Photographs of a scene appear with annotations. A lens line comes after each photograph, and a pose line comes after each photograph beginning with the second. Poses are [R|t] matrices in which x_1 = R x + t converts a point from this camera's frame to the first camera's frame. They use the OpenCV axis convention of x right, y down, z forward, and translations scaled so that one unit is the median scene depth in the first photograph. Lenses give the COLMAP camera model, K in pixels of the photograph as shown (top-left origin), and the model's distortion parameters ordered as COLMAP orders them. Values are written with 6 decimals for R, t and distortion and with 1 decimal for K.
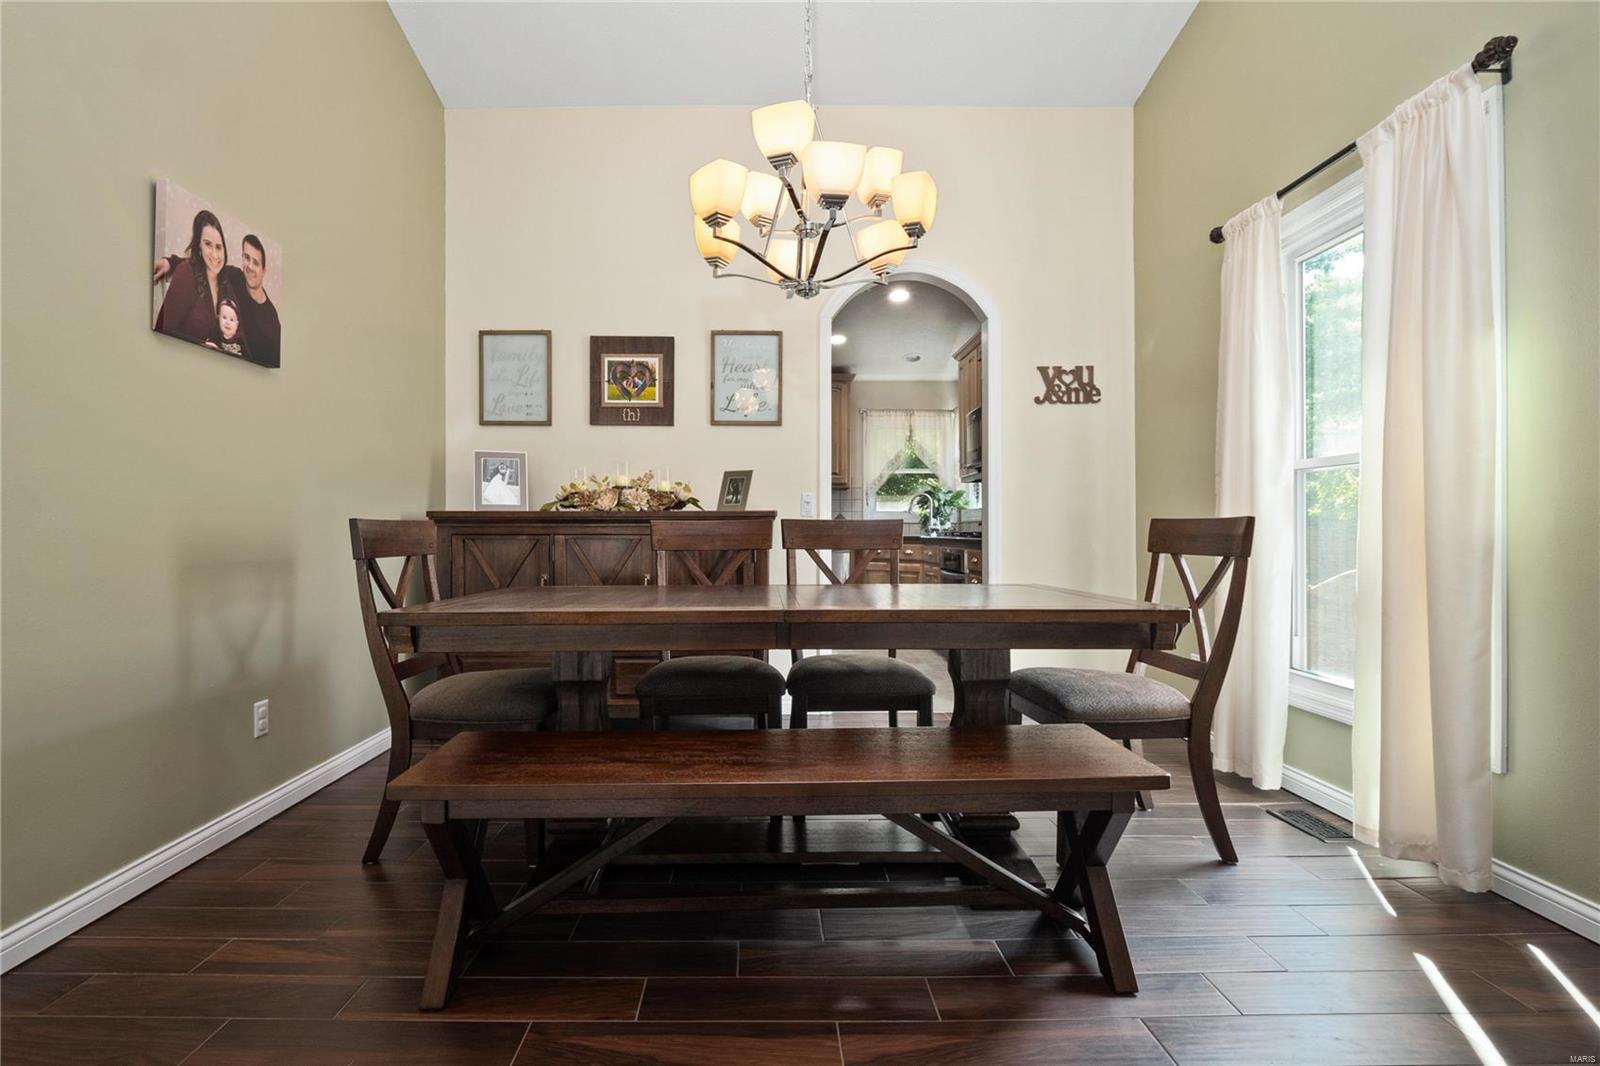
lens RADIAL K [[791.2, 0, 813.5], [0, 791.2, 532.0], [0, 0, 1]] dist [-0.002456, -0.001324]
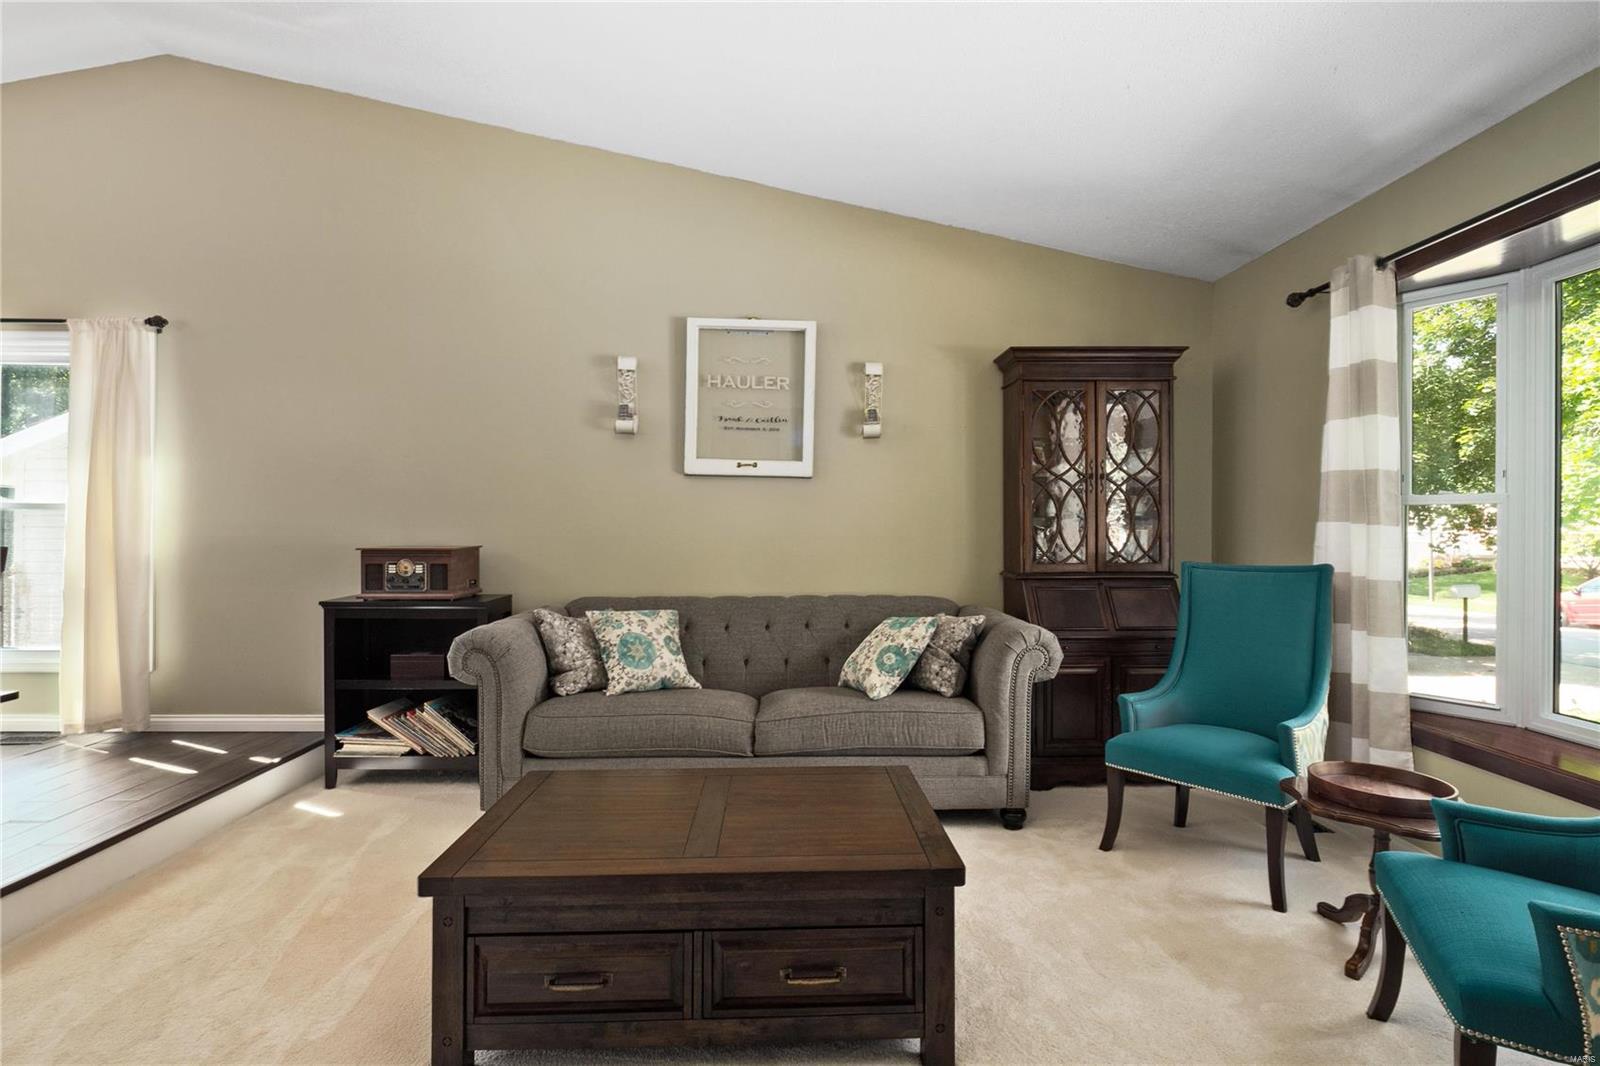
lens RADIAL K [[756.3, 0, 806.9], [0, 756.3, 524.1], [0, 0, 1]] dist [-0.002034, -0.004496]
pose [[0.038412, 0.007130, 0.999237, -0.486469], [-0.001576, 0.999974, -0.007075, -0.030412], [-0.999261, -0.001303, 0.038422, -0.367112]]
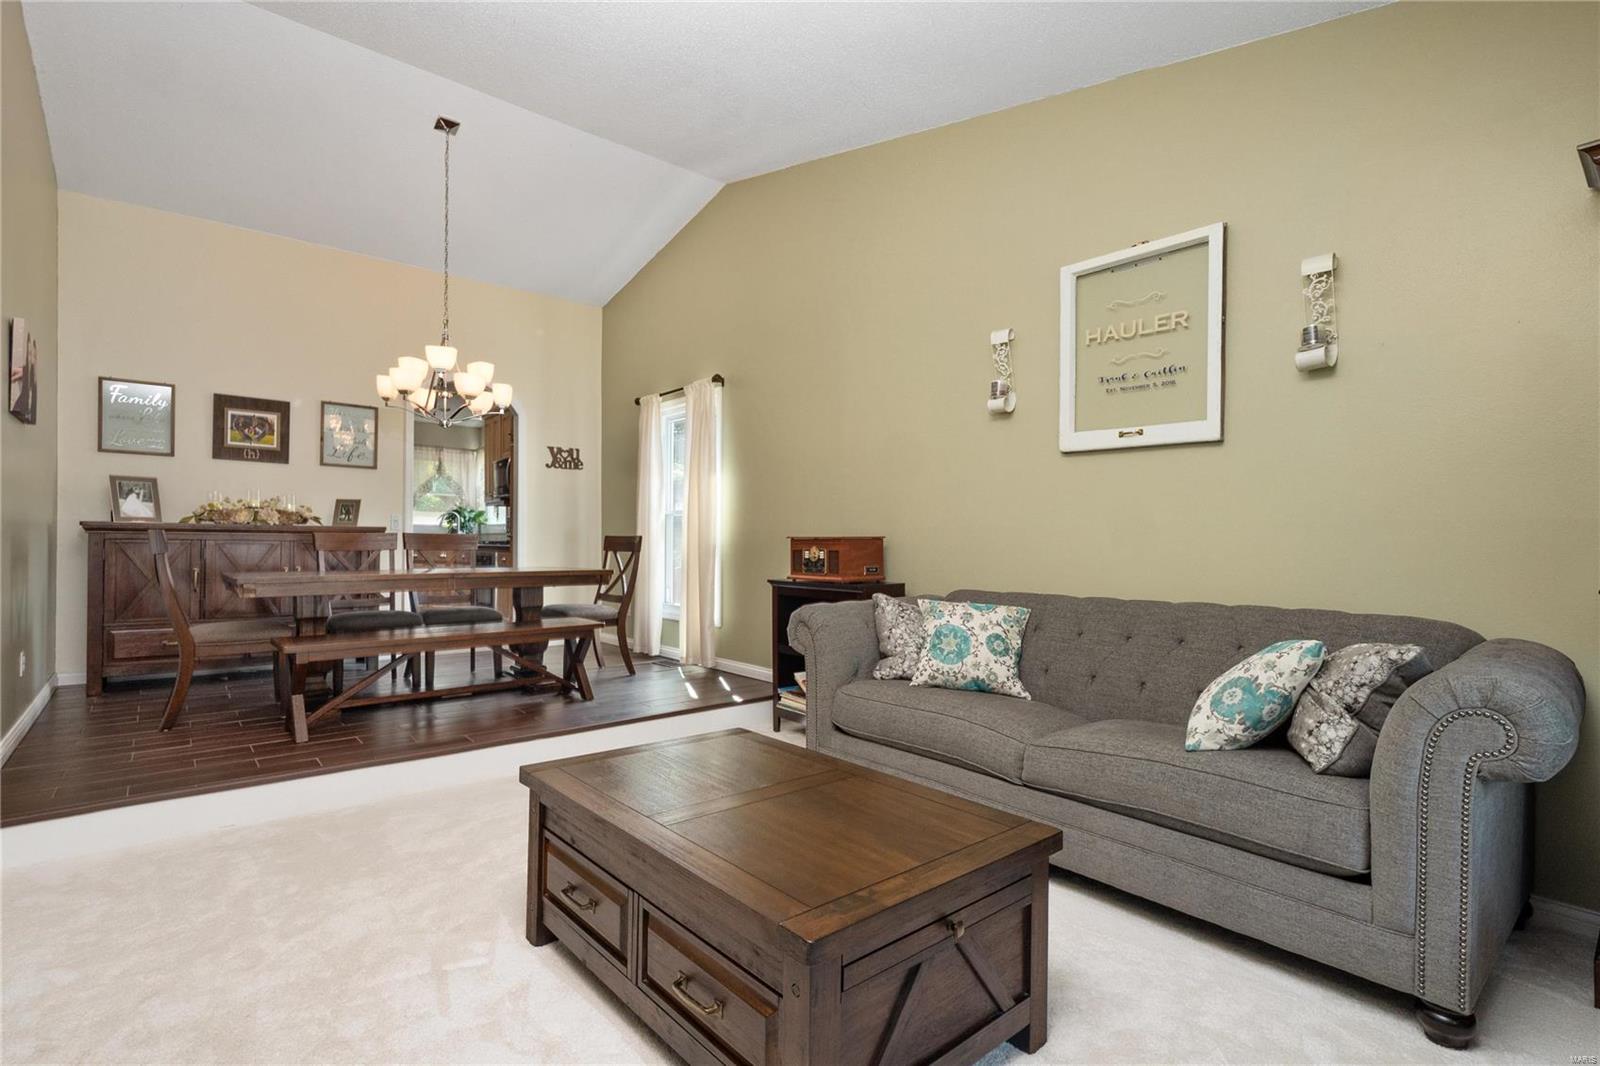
lens RADIAL K [[749.7, 0, 799.1], [0, 749.7, 540.7], [0, 0, 1]] dist [-0.000368, 0.000181]
pose [[0.807087, 0.009162, 0.590361, -0.244114], [-0.008125, 0.999957, -0.004411, 0.001662], [-0.590376, -0.001236, 0.807127, -0.663701]]
